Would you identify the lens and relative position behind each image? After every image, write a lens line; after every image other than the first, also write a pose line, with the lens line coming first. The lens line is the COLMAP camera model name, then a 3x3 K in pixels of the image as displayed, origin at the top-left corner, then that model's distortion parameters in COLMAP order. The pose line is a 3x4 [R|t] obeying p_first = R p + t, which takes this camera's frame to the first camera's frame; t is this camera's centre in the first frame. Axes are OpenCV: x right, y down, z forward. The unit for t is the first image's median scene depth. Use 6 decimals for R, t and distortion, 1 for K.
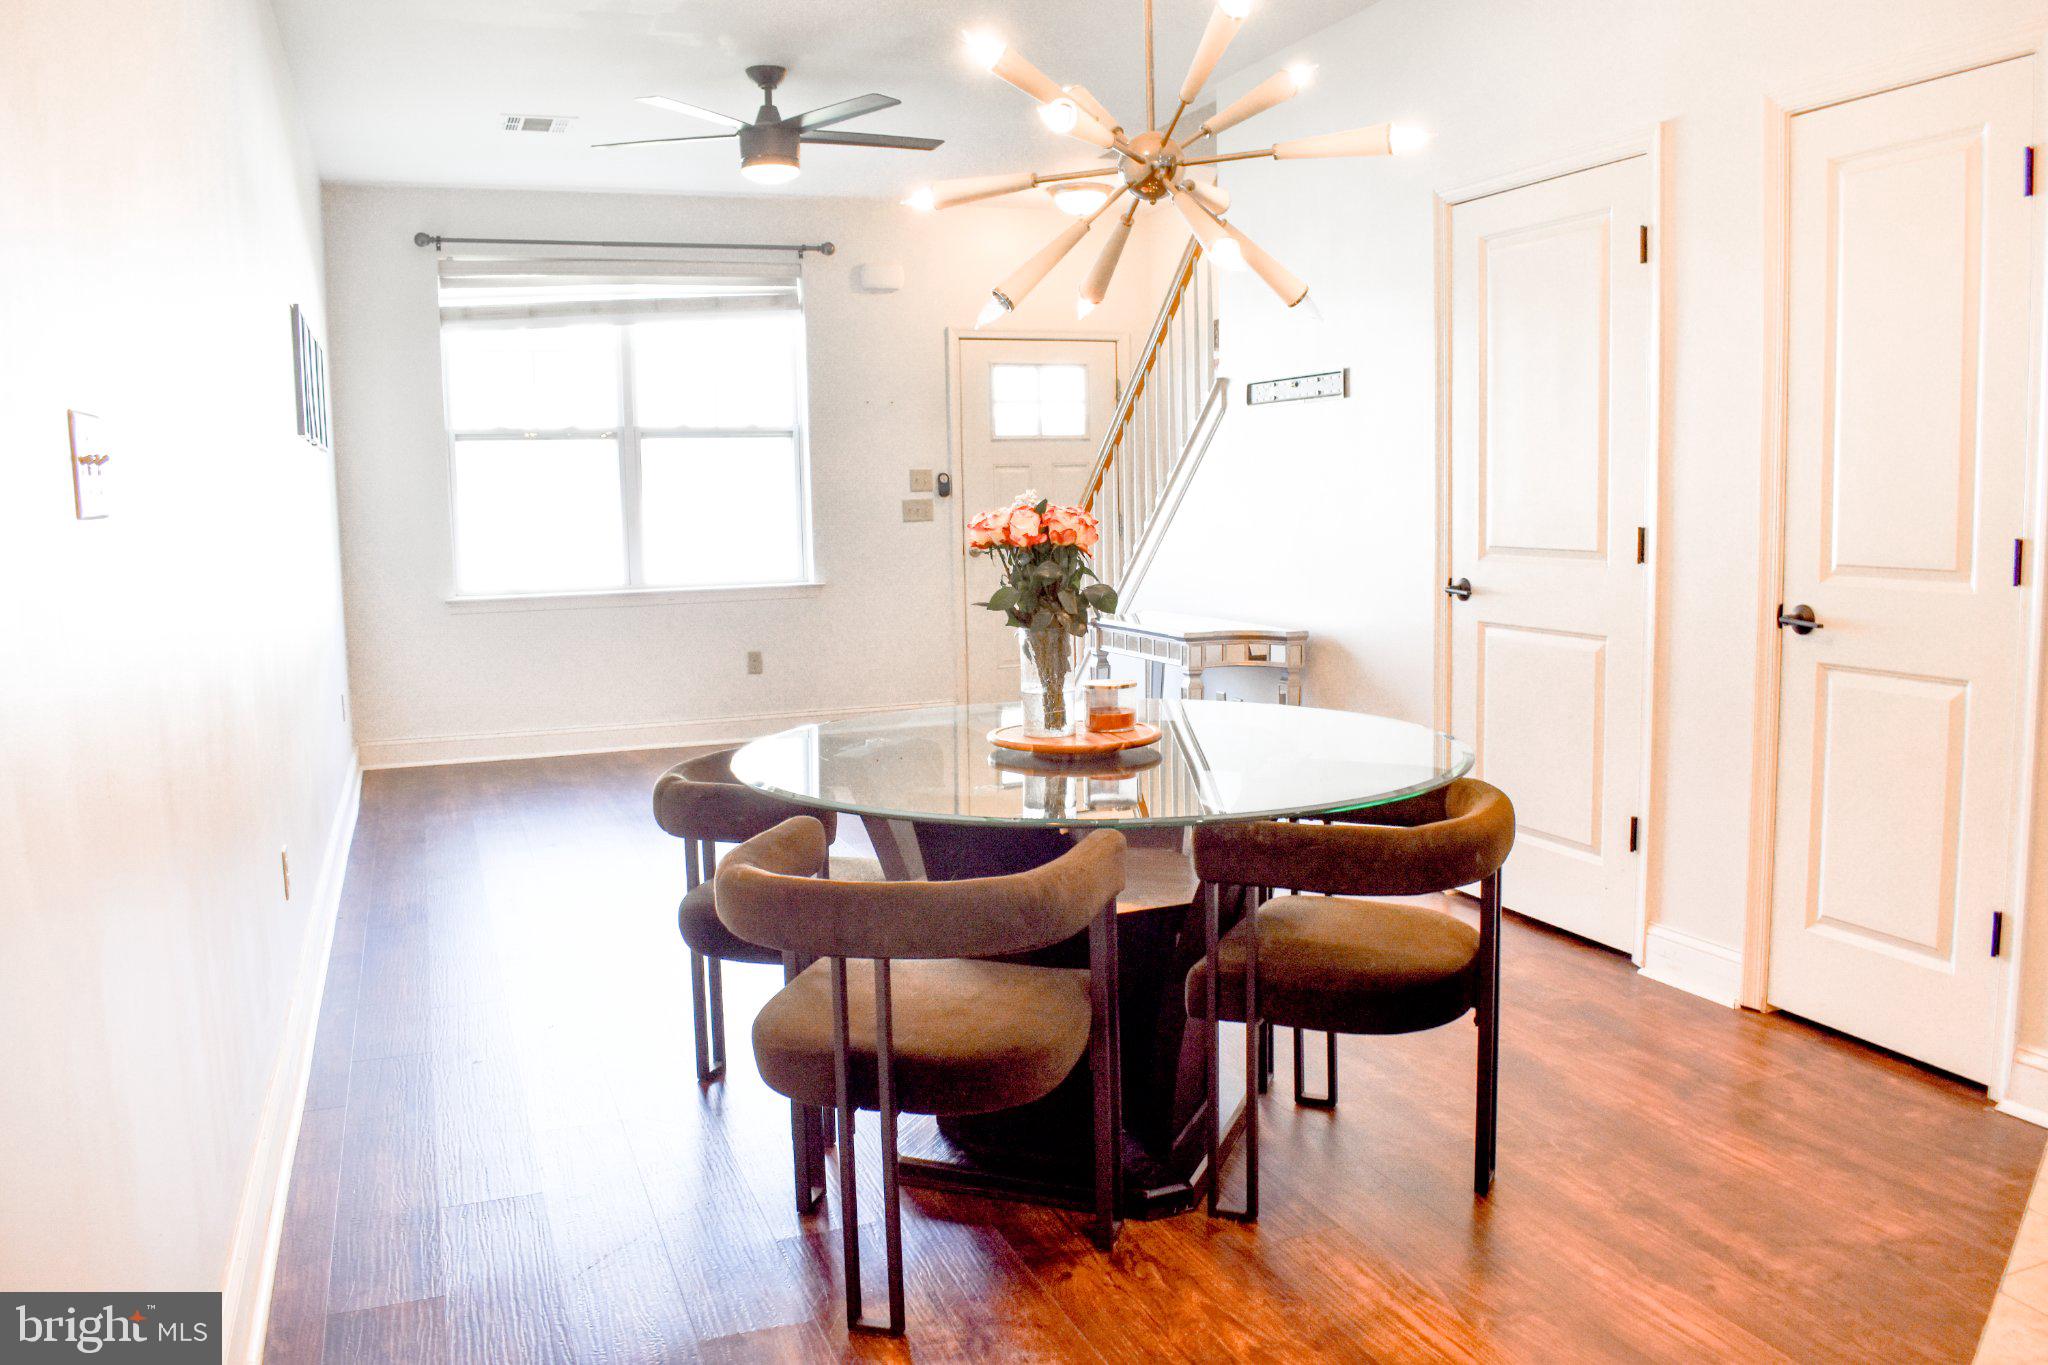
lens RADIAL K [[1703.9, 0, 1030.2], [0, 1703.9, 683.1], [0, 0, 1]] dist [-0.004691, -0.005296]
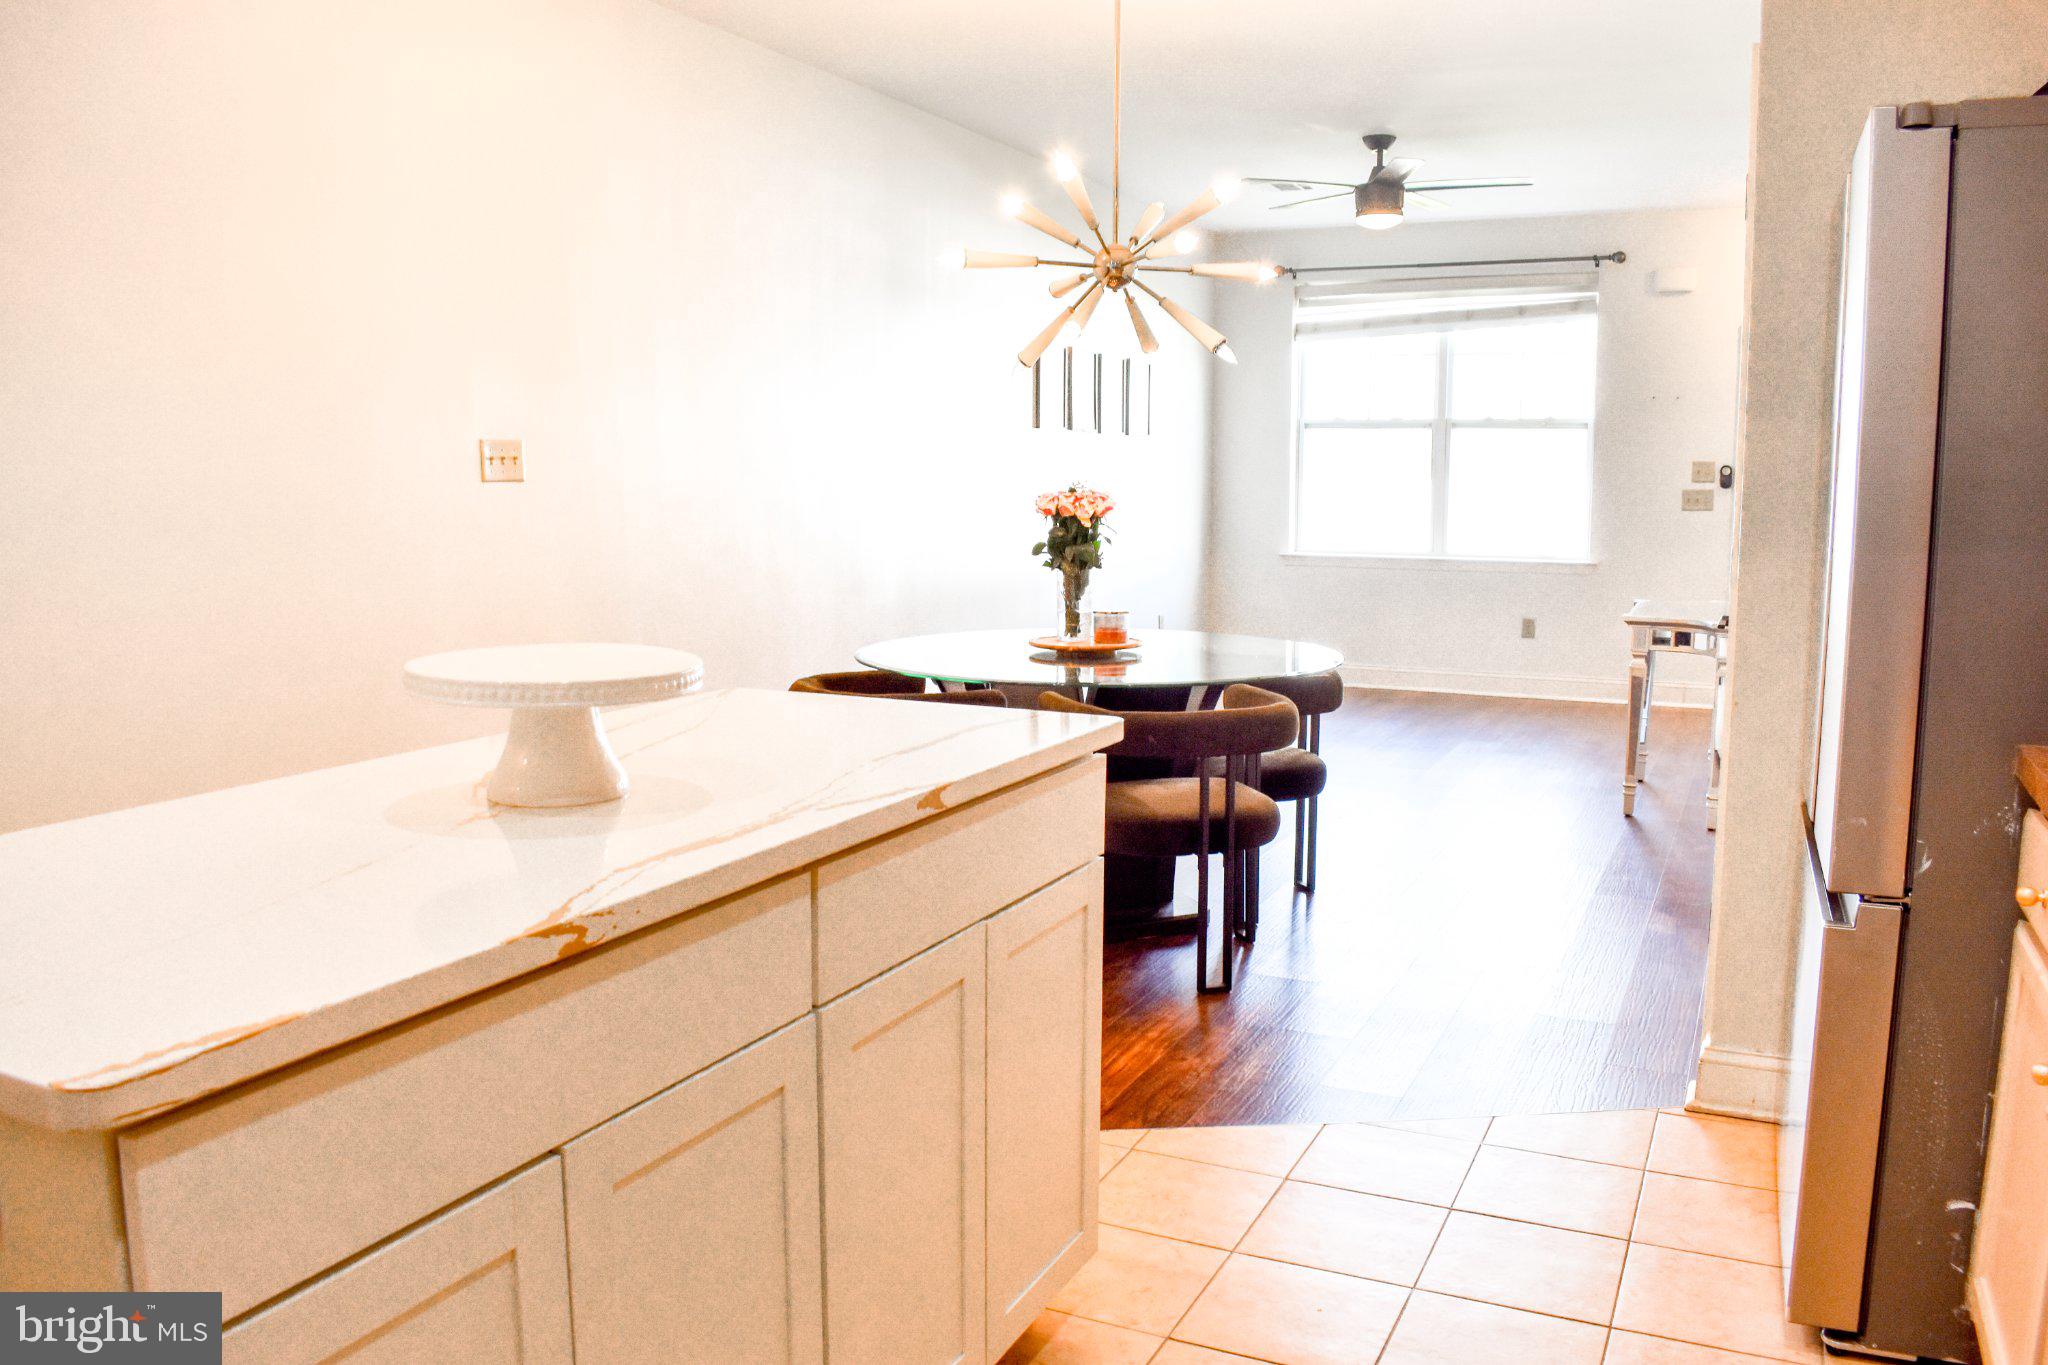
lens RADIAL K [[1703.9, 0, 1026.5], [0, 1703.9, 686.0], [0, 0, 1]] dist [-0.004691, -0.005296]
pose [[0.717391, 0.116420, -0.686875, 0.392899], [-0.105701, 0.992713, 0.057860, -0.004435], [0.688606, 0.031095, 0.724469, -0.046984]]
